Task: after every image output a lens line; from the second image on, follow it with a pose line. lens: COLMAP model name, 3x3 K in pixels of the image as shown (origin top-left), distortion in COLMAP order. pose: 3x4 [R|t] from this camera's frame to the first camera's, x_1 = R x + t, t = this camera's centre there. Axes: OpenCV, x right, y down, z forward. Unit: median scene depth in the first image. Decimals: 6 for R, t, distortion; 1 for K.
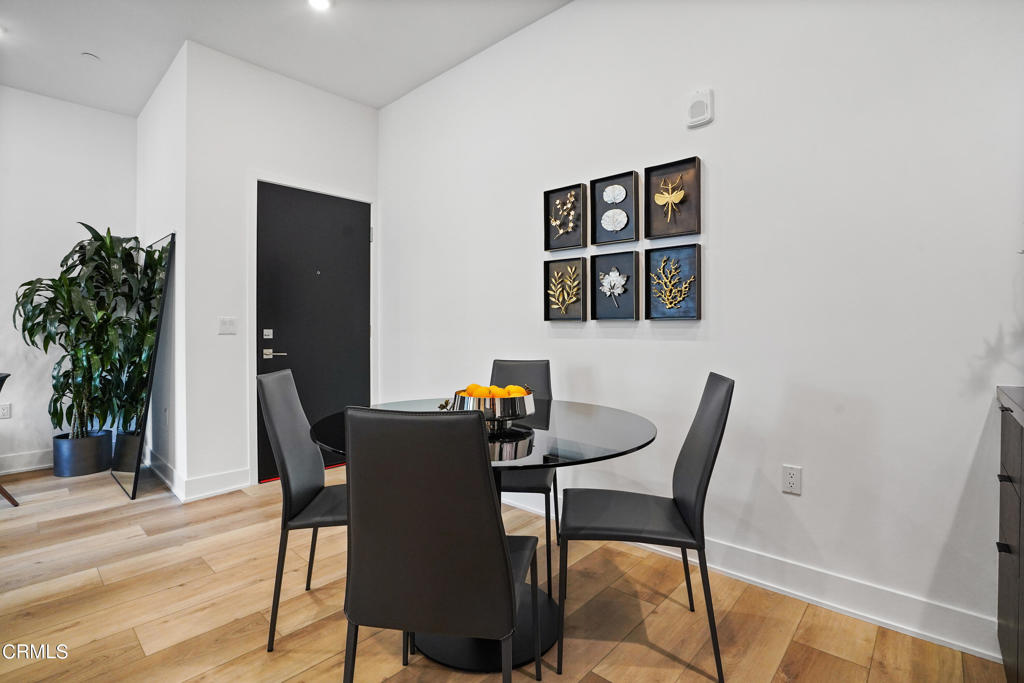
lens RADIAL K [[515.6, 0, 463.0], [0, 515.6, 322.6], [0, 0, 1]] dist [-0.021771, 0.000157]
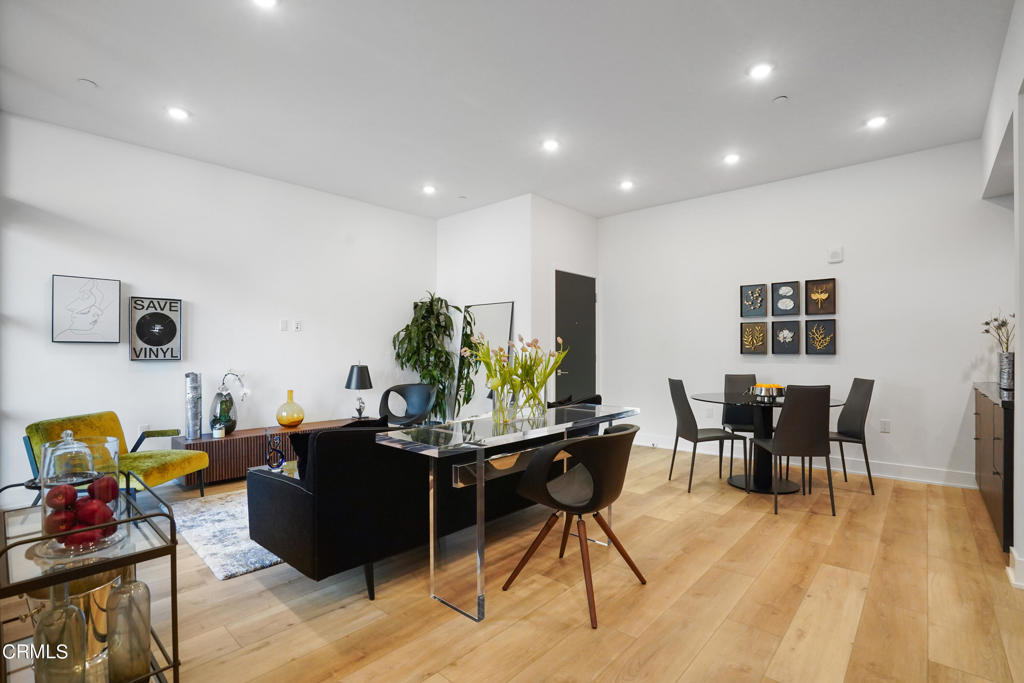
lens RADIAL K [[481.7, 0, 509.4], [0, 481.7, 342.6], [0, 0, 1]] dist [-0.002804, -0.000054]
pose [[0.999168, 0.006482, 0.040278, -0.876087], [-0.006157, 0.999948, -0.008170, -0.029515], [-0.040329, 0.007915, 0.999155, -0.844714]]
